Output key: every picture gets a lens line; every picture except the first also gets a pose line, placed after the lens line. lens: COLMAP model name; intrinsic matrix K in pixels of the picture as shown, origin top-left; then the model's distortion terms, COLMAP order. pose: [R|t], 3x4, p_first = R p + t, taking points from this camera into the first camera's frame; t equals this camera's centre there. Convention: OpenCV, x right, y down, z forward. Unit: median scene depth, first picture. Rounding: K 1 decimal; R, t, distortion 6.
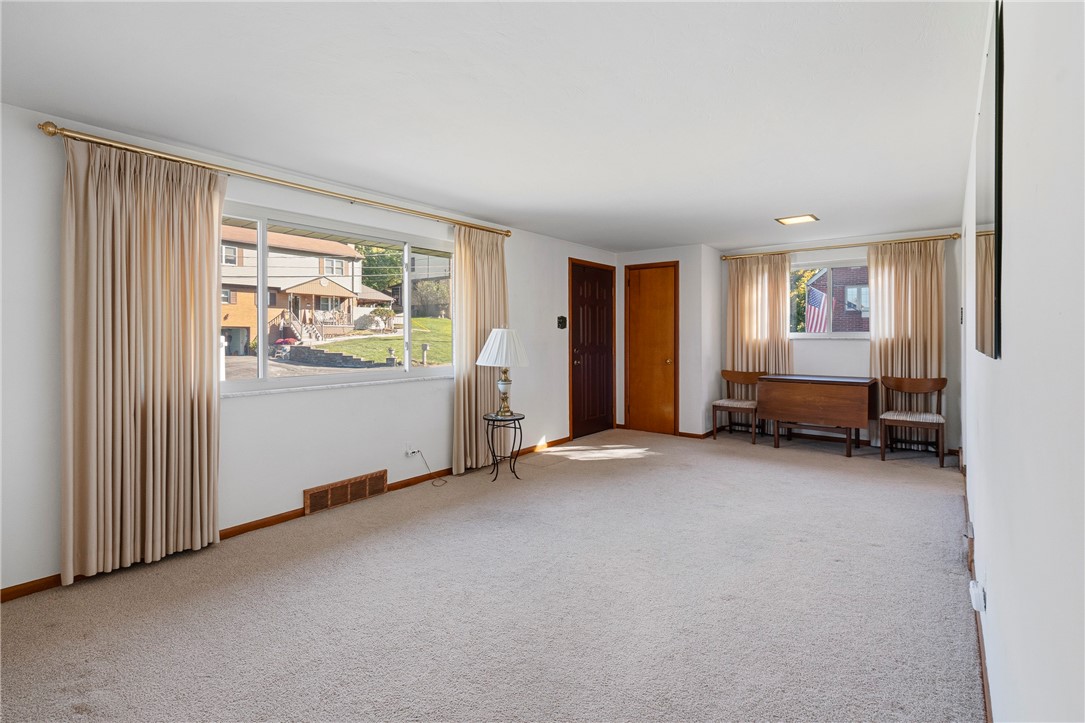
lens RADIAL K [[523.3, 0, 541.4], [0, 523.3, 341.8], [0, 0, 1]] dist [-0.004256, 0.002038]
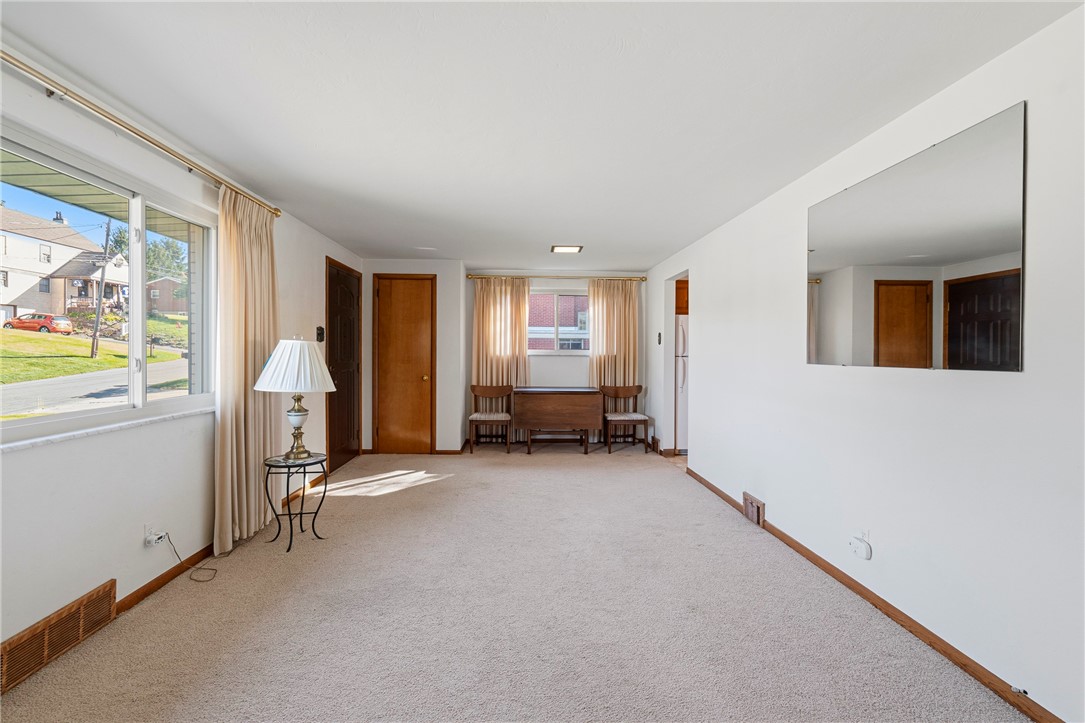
lens RADIAL K [[492.0, 0, 539.1], [0, 492.0, 359.8], [0, 0, 1]] dist [-0.005812, 0.002739]
pose [[0.755975, -0.002491, 0.654595, -0.216049], [-0.001400, 0.999984, 0.005422, -0.001481], [-0.654598, -0.005015, 0.755960, 0.205850]]
